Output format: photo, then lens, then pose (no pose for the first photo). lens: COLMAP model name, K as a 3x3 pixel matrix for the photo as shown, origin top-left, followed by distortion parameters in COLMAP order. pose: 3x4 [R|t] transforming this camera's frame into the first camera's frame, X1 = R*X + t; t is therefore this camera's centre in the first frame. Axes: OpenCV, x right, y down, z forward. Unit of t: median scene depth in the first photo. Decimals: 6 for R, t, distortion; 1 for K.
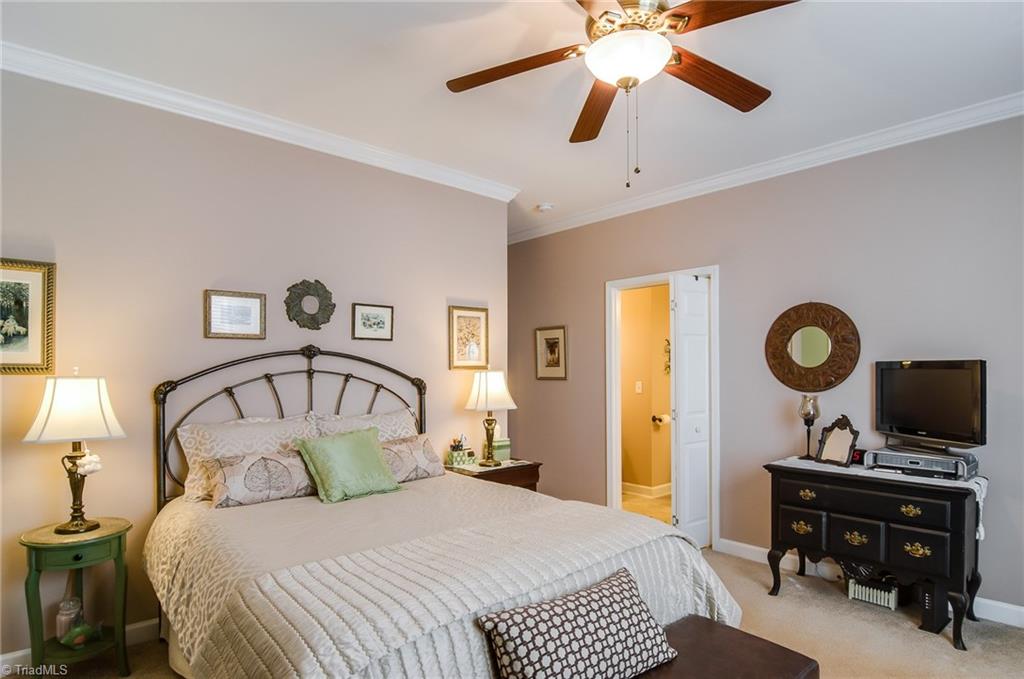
lens RADIAL K [[569.4, 0, 517.8], [0, 569.4, 349.5], [0, 0, 1]] dist [-0.014677, -0.001241]
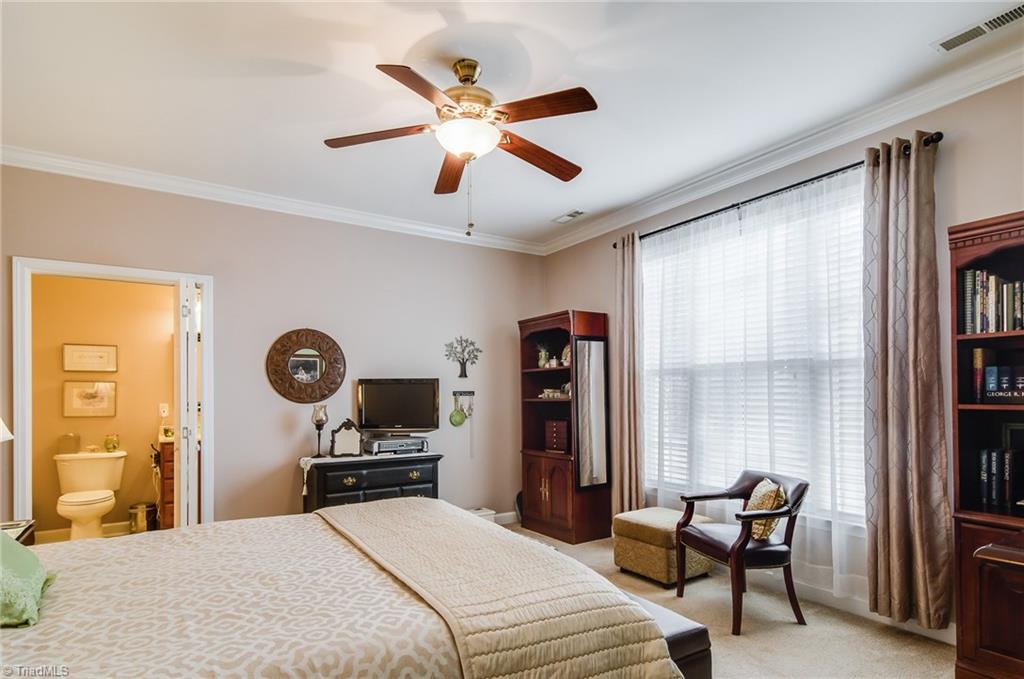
lens RADIAL K [[523.7, 0, 508.3], [0, 523.7, 390.2], [0, 0, 1]] dist [-0.000795, -0.000177]
pose [[0.145297, 0.006178, 0.989369, -0.544367], [-0.026301, 0.999651, -0.002379, 0.041007], [-0.989038, -0.025676, 0.145409, 0.437496]]
